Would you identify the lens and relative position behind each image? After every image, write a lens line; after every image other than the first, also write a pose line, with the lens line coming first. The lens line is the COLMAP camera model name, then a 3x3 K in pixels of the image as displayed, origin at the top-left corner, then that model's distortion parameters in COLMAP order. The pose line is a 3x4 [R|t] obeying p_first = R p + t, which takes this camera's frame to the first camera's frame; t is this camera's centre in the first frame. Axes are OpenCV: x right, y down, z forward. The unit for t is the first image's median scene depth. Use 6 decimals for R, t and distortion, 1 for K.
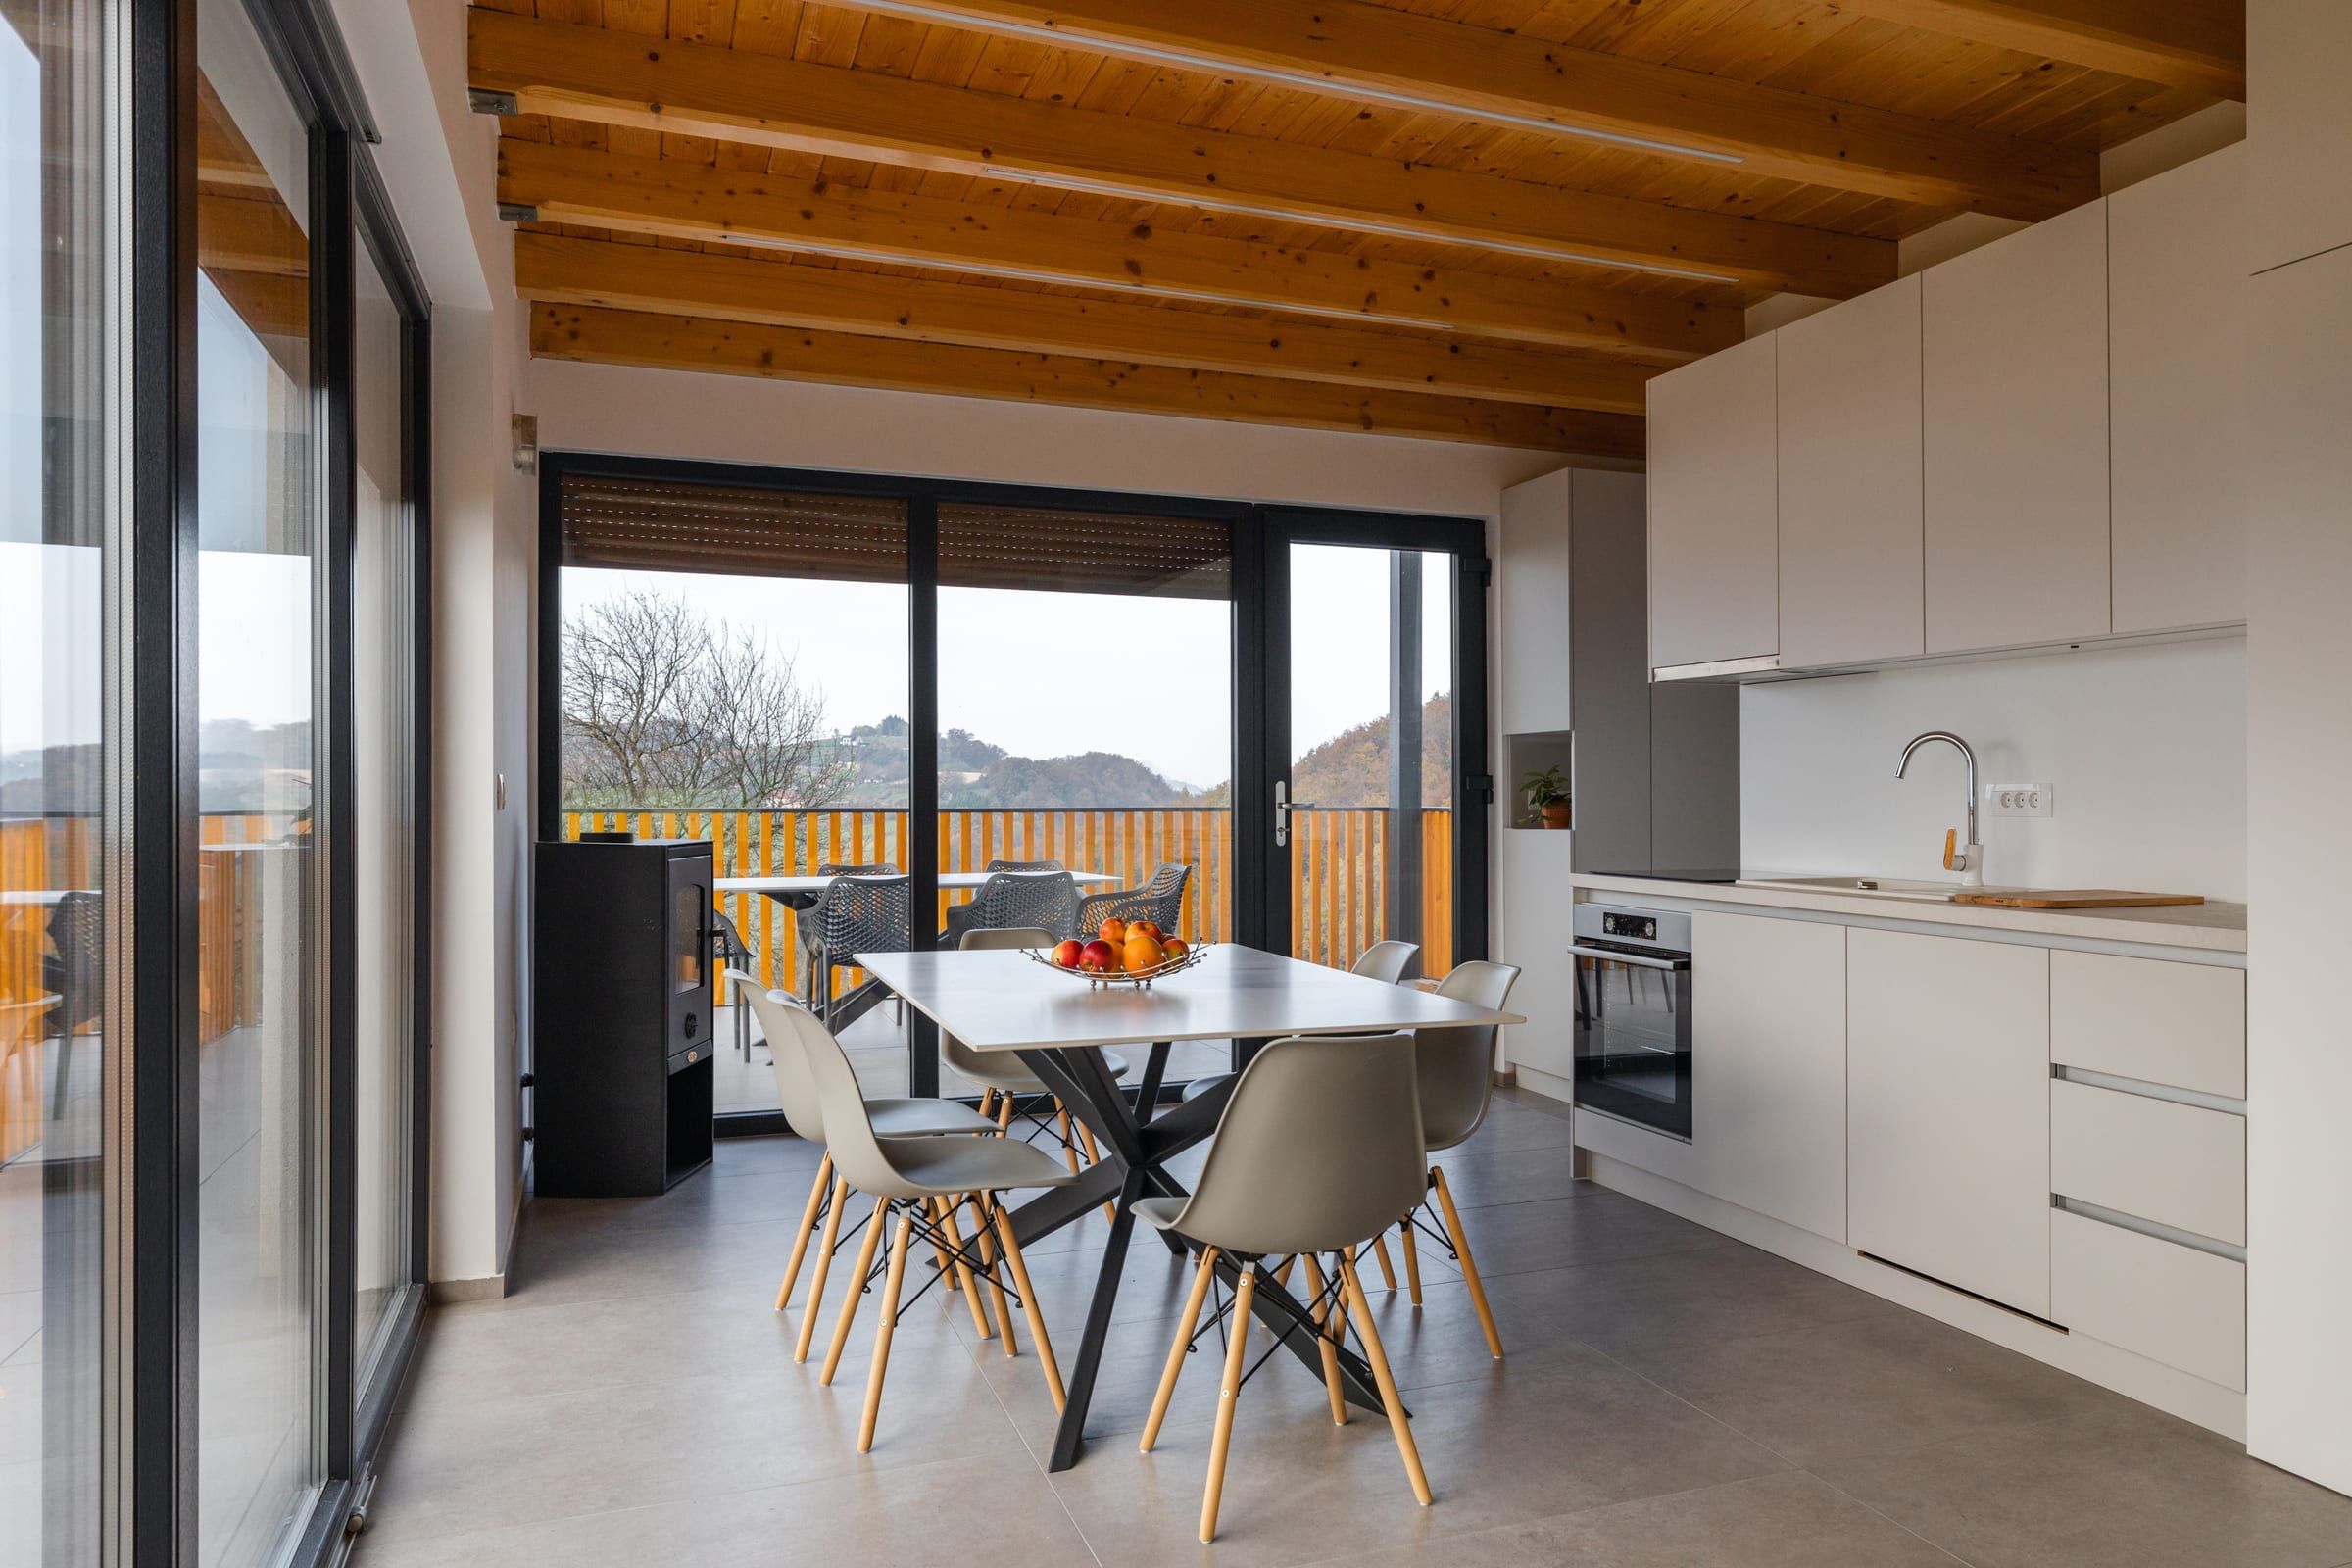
lens RADIAL K [[1604.0, 0, 1176.0], [0, 1604.0, 784.0], [0, 0, 1]] dist [-0.006988, 0.005371]
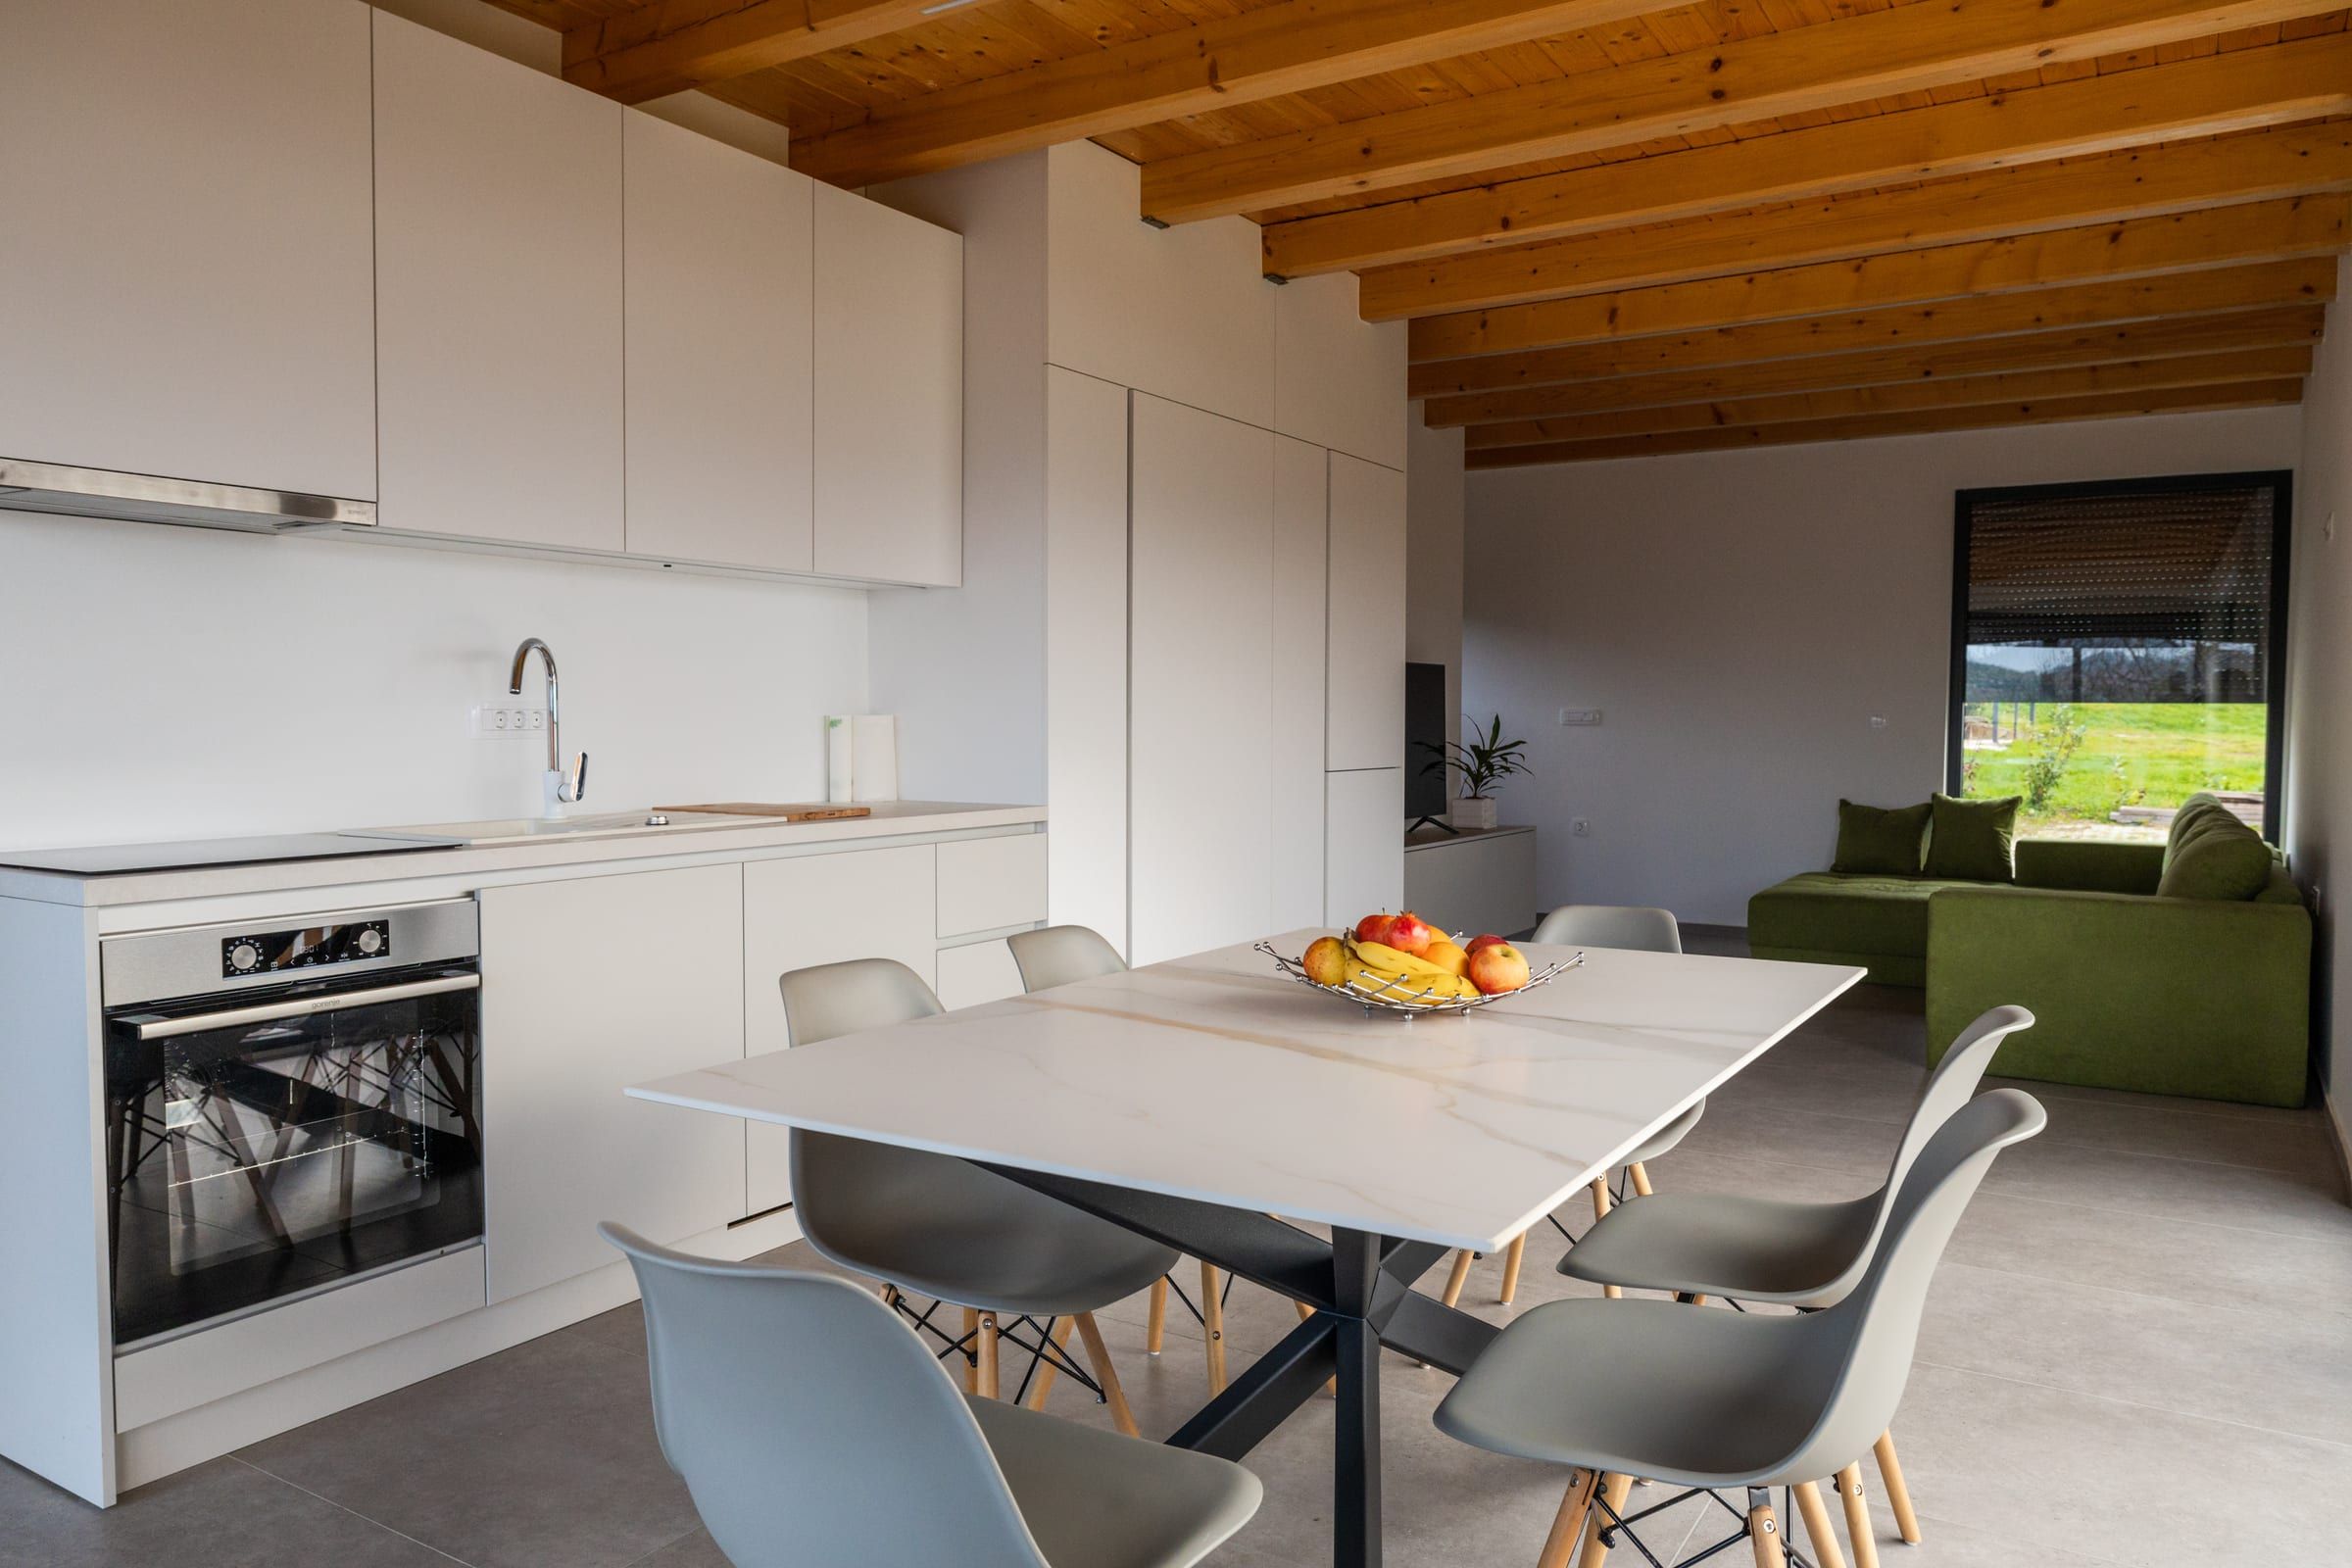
lens RADIAL K [[1604.0, 0, 1176.0], [0, 1604.0, 784.0], [0, 0, 1]] dist [-0.006988, 0.005371]
pose [[-0.620976, -0.035842, 0.783010, -0.352052], [-0.008037, 0.999193, 0.039364, 0.007023], [-0.783788, 0.018152, -0.620763, 1.138037]]
